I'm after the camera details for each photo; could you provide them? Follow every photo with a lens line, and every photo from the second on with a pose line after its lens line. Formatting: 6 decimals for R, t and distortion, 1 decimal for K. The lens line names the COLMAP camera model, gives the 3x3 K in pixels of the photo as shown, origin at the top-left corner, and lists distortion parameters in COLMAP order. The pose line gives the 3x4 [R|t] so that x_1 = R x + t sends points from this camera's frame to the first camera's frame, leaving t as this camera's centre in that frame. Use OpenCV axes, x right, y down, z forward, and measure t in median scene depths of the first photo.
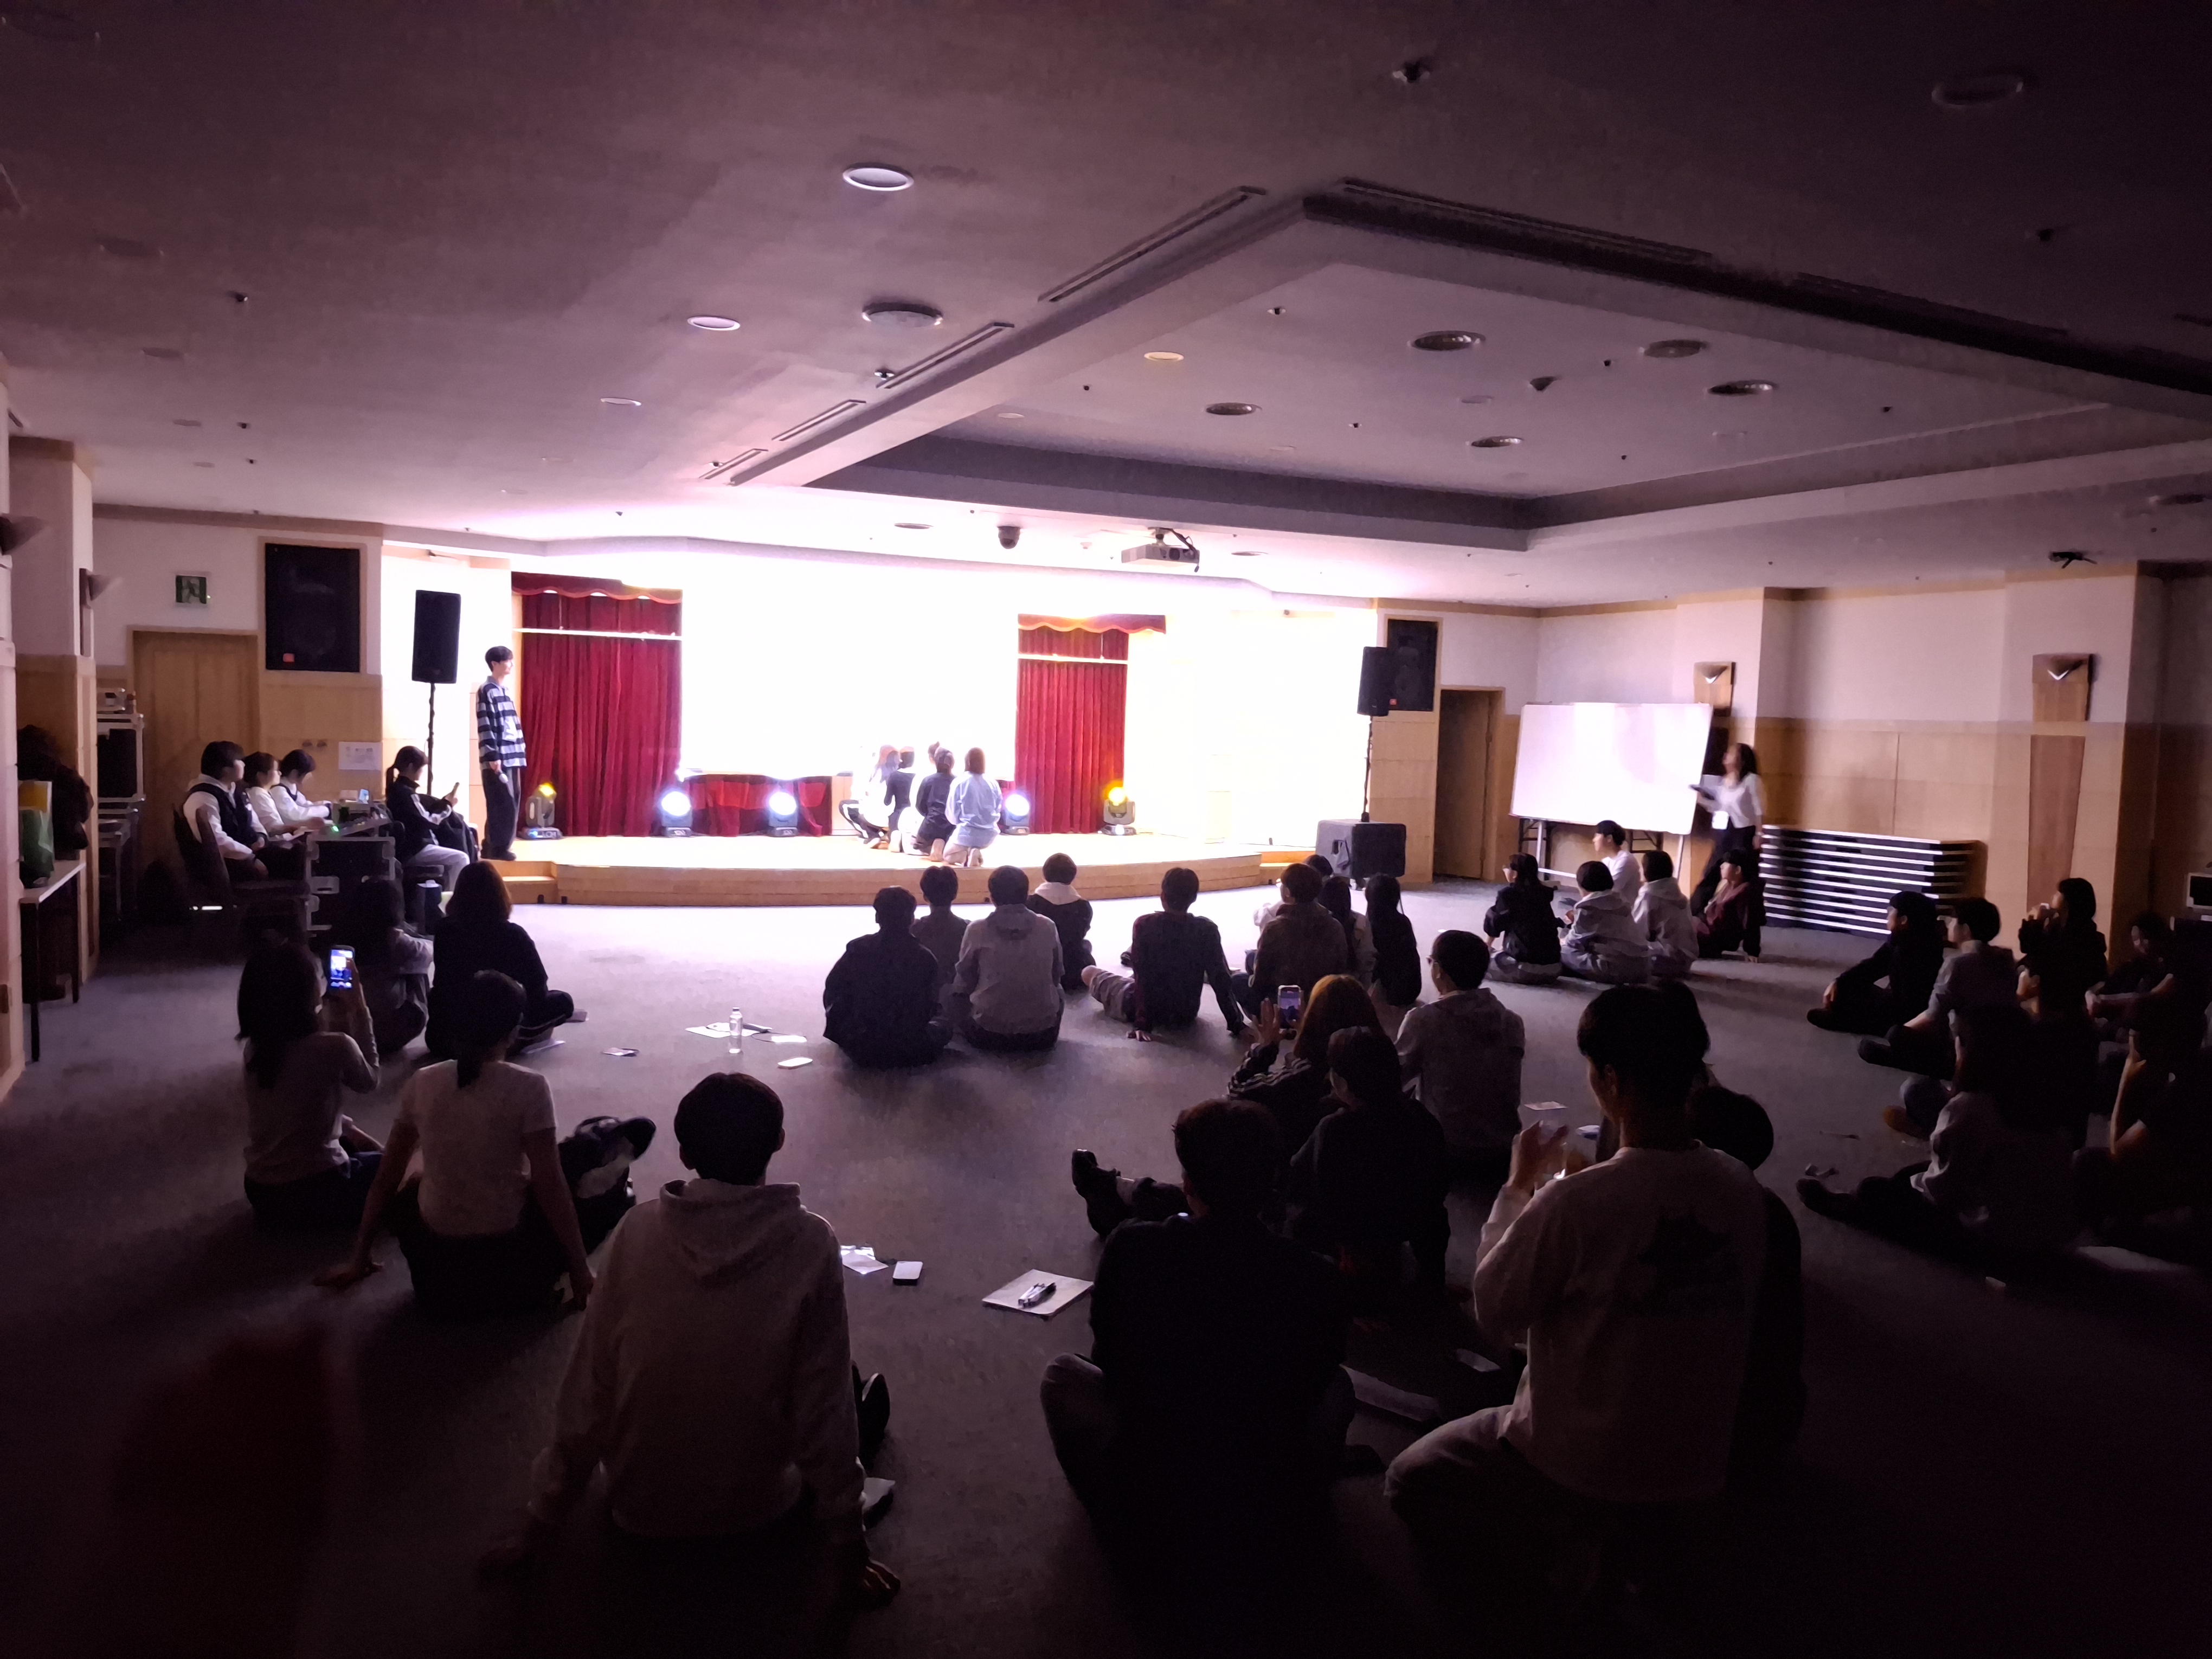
lens RADIAL K [[1657.3, 0, 1107.3], [0, 1657.3, 832.6], [0, 0, 1]] dist [0.012061, -0.045142]
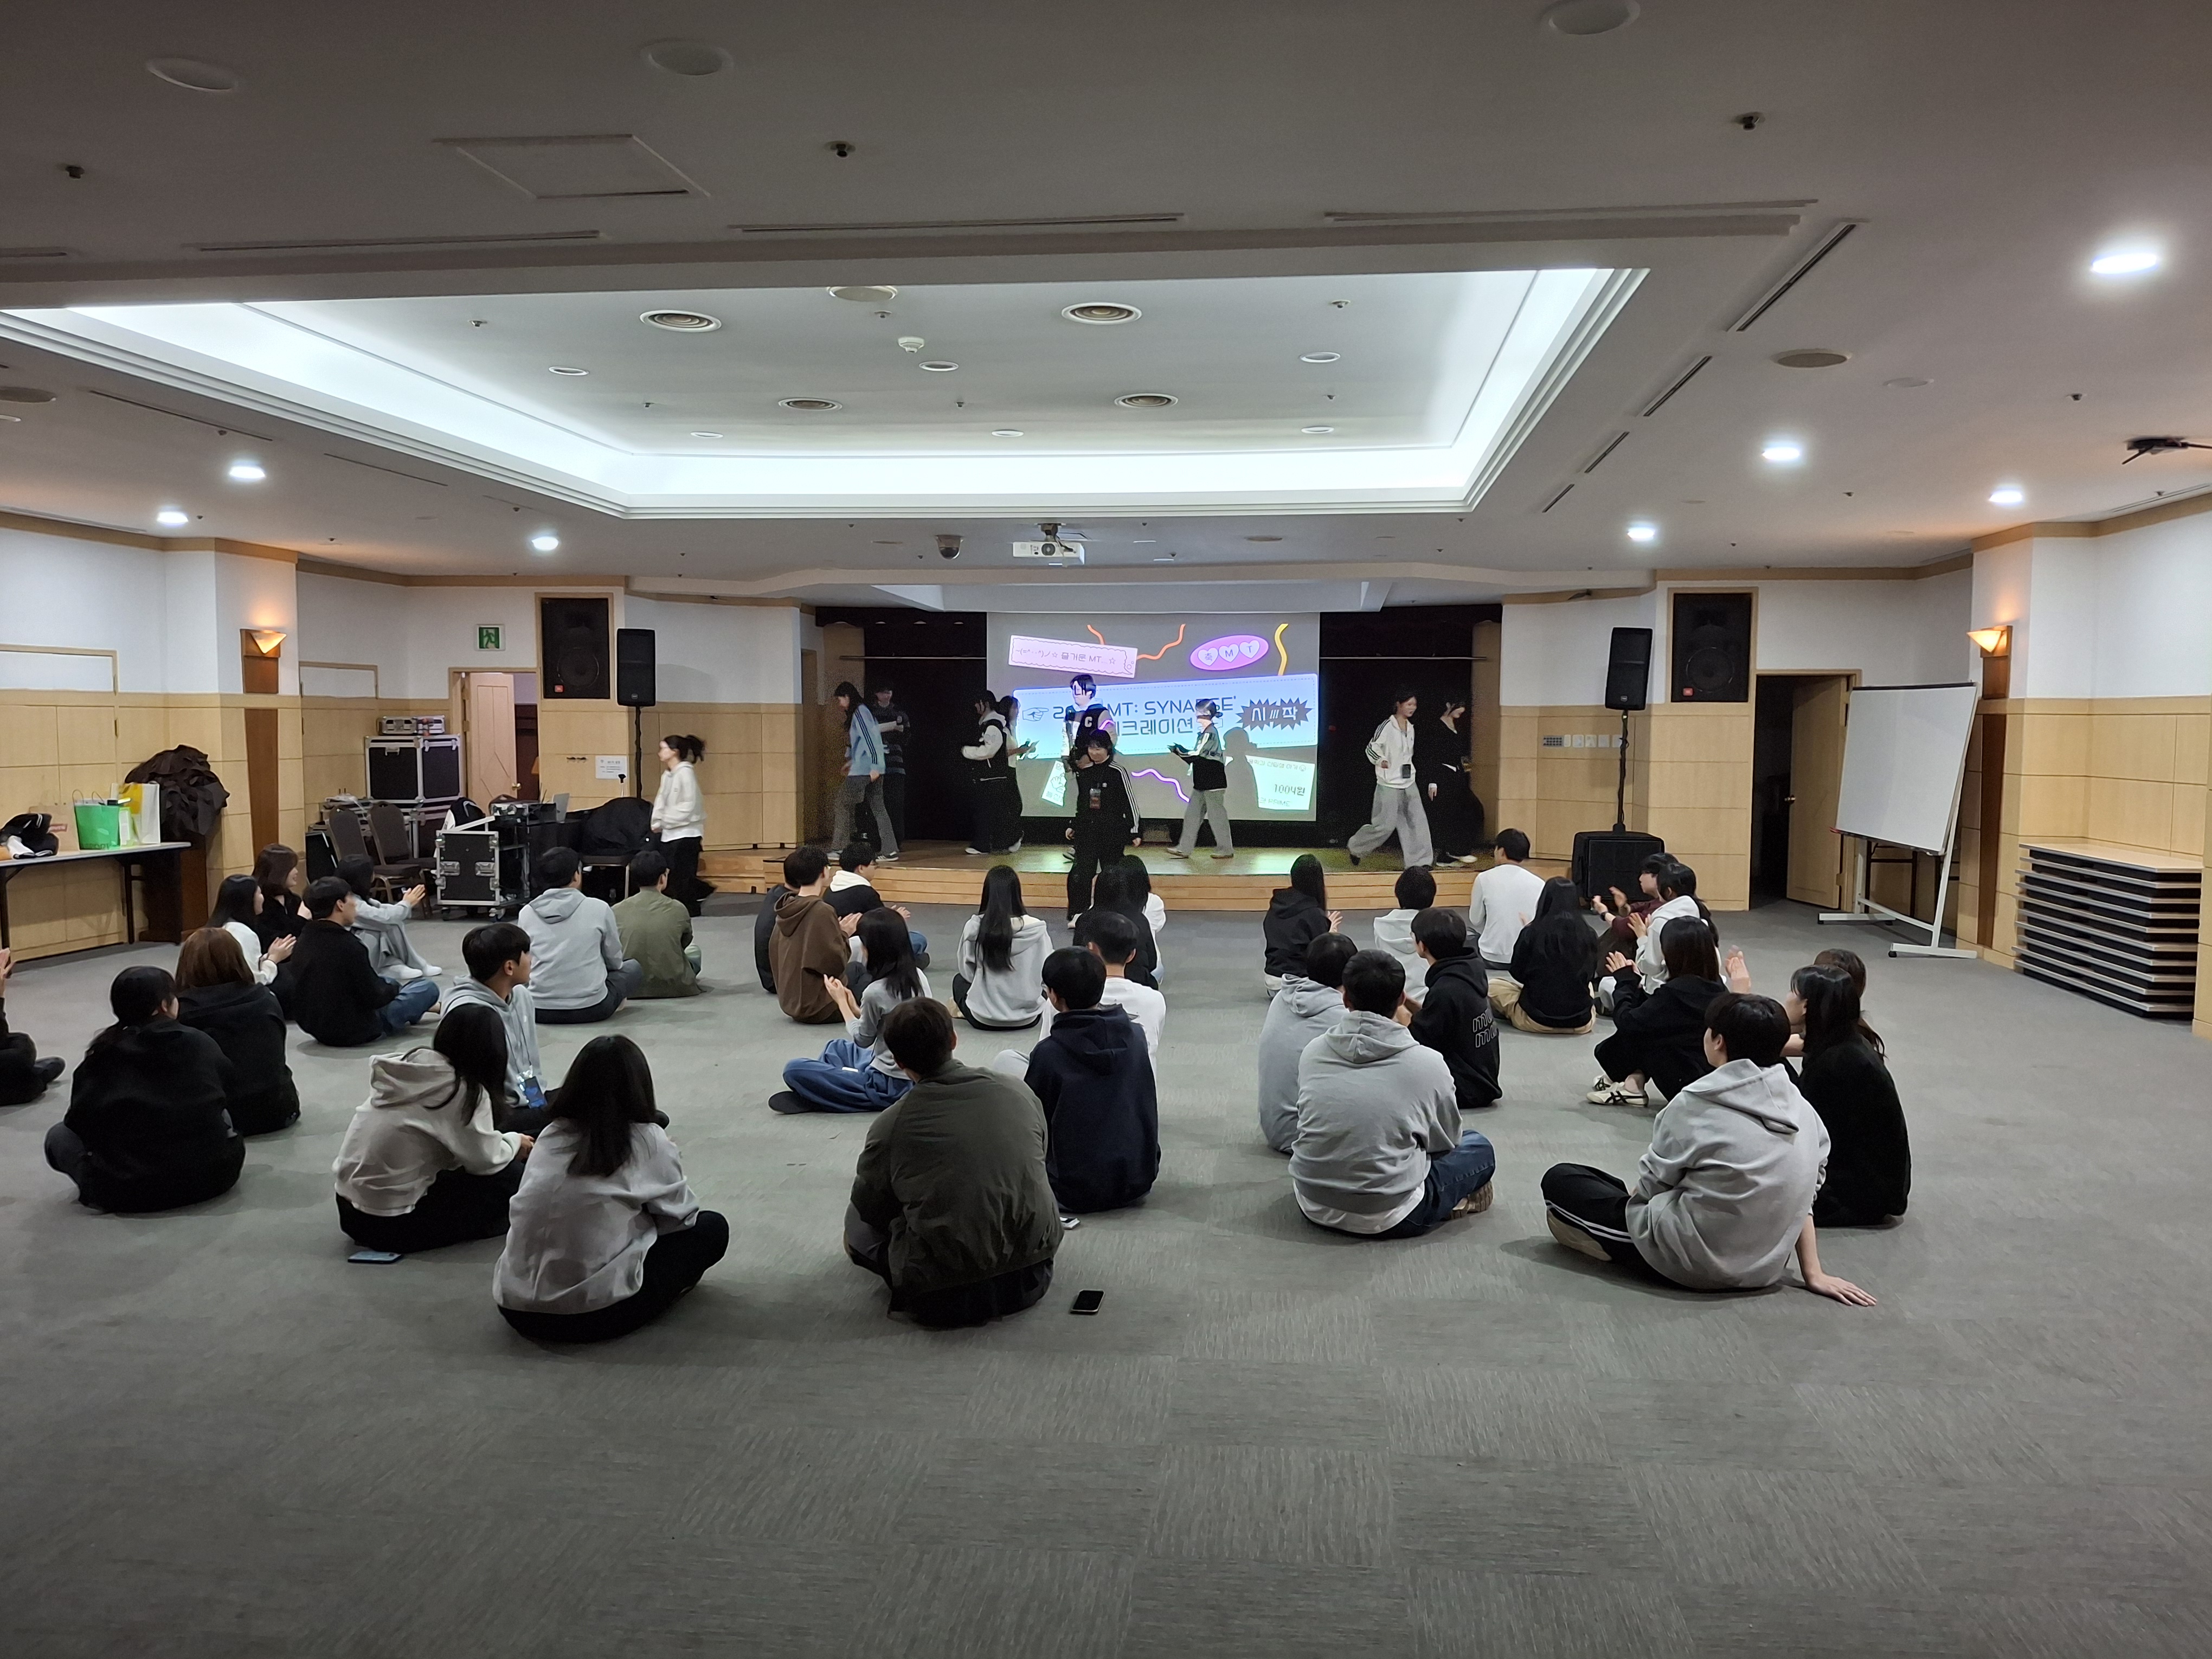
lens RADIAL K [[1657.3, 0, 1106.8], [0, 1657.3, 843.1], [0, 0, 1]] dist [0.012061, -0.045142]
pose [[0.832820, 0.014801, -0.553345, 0.540653], [-0.017187, 0.999852, 0.000878, 0.002460], [0.553276, 0.008779, 0.832952, 0.192436]]
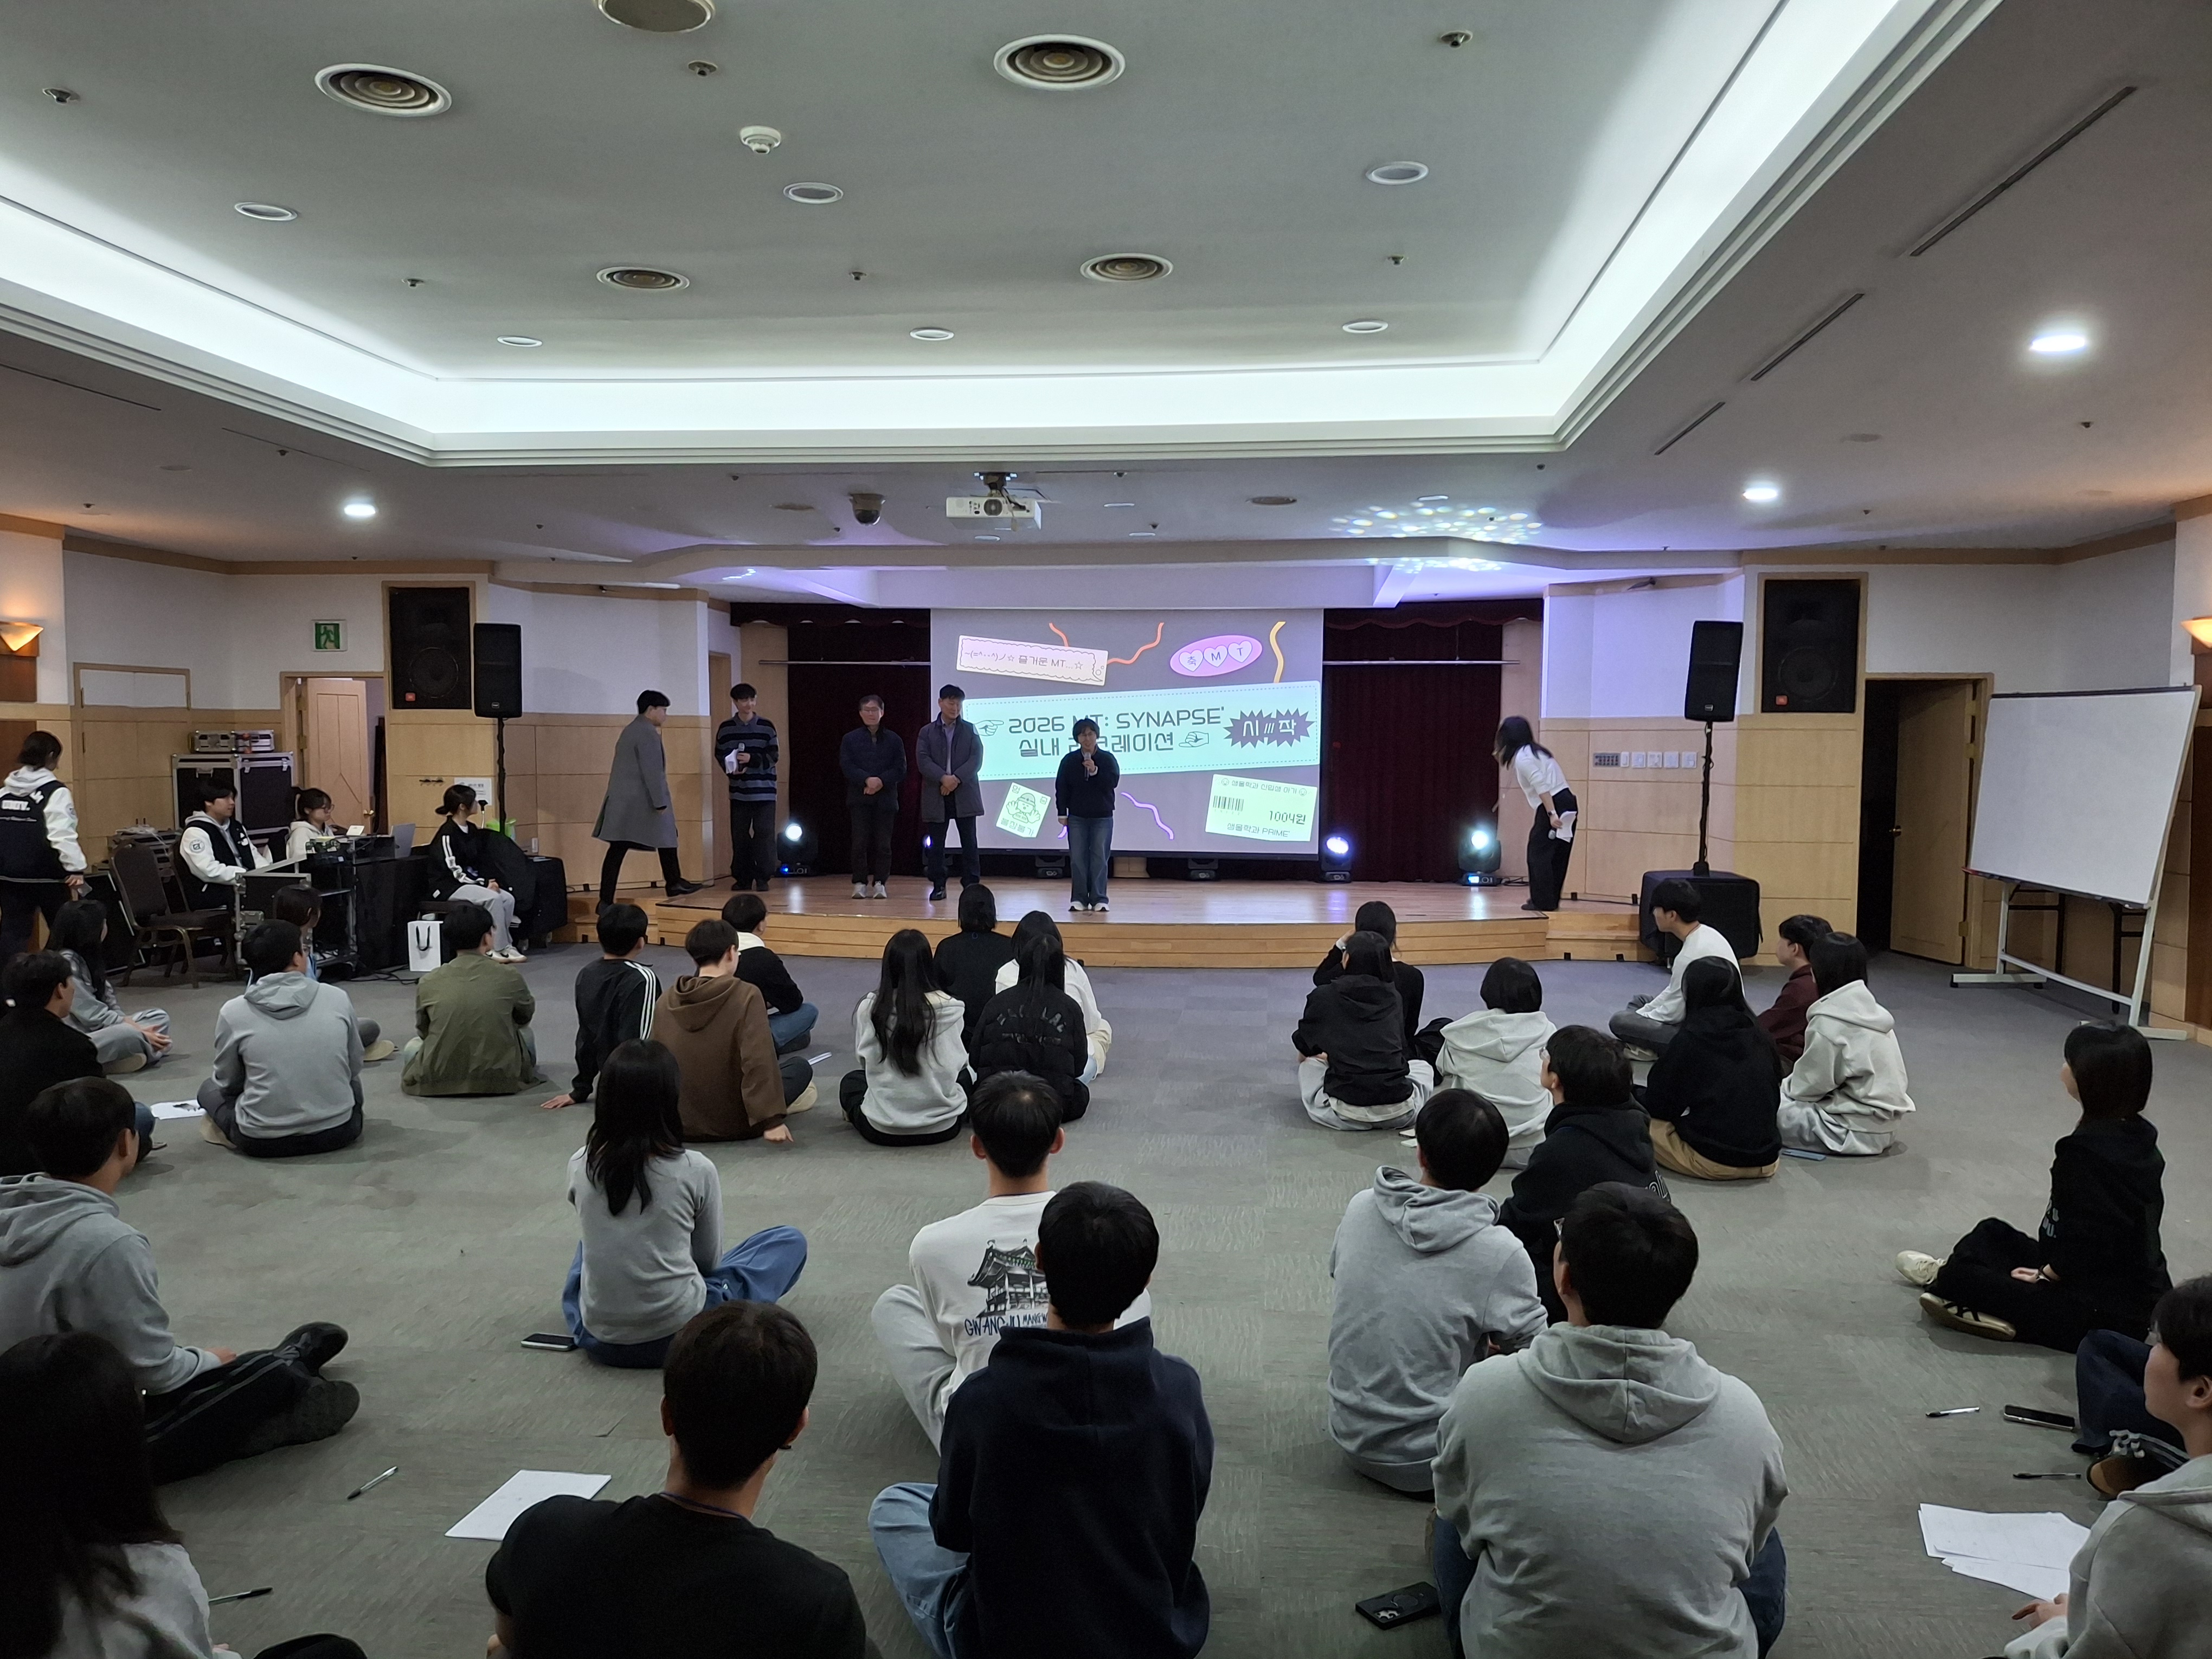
lens RADIAL K [[1657.3, 0, 1081.3], [0, 1657.3, 863.3], [0, 0, 1]] dist [0.012061, -0.045142]
pose [[0.835352, 0.015326, -0.549502, 0.424975], [-0.016832, 0.999856, 0.002298, -0.011176], [0.549458, 0.007329, 0.835489, 0.368135]]
